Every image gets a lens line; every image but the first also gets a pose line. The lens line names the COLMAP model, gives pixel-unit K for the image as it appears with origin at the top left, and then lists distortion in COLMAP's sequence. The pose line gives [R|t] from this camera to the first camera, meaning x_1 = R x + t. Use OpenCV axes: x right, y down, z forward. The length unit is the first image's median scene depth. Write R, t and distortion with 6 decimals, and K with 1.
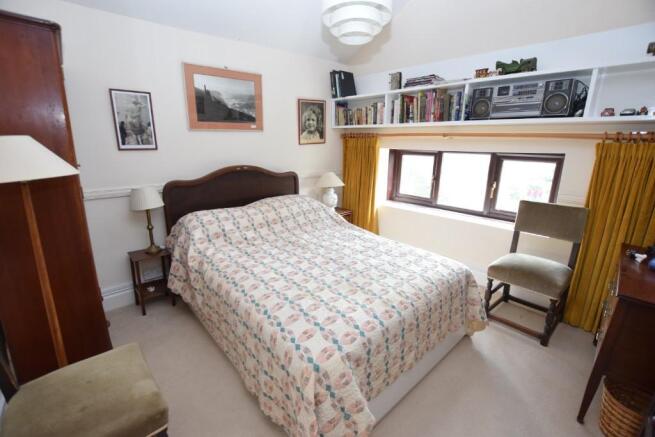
lens RADIAL K [[287.6, 0, 324.9], [0, 287.6, 215.7], [0, 0, 1]] dist [-0.026157, 0.000165]
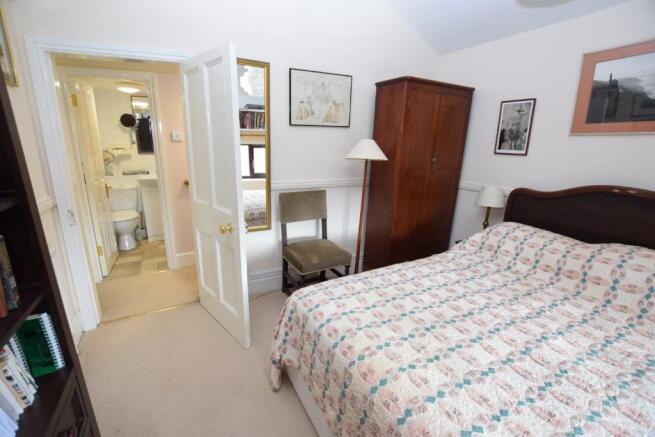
lens RADIAL K [[287.6, 0, 324.9], [0, 287.6, 215.7], [0, 0, 1]] dist [-0.026157, 0.000165]
pose [[-0.241619, 0.220856, -0.944904, 0.594040], [-0.269533, 0.920162, 0.283994, -0.138833], [0.932187, 0.323301, -0.162801, 0.611381]]
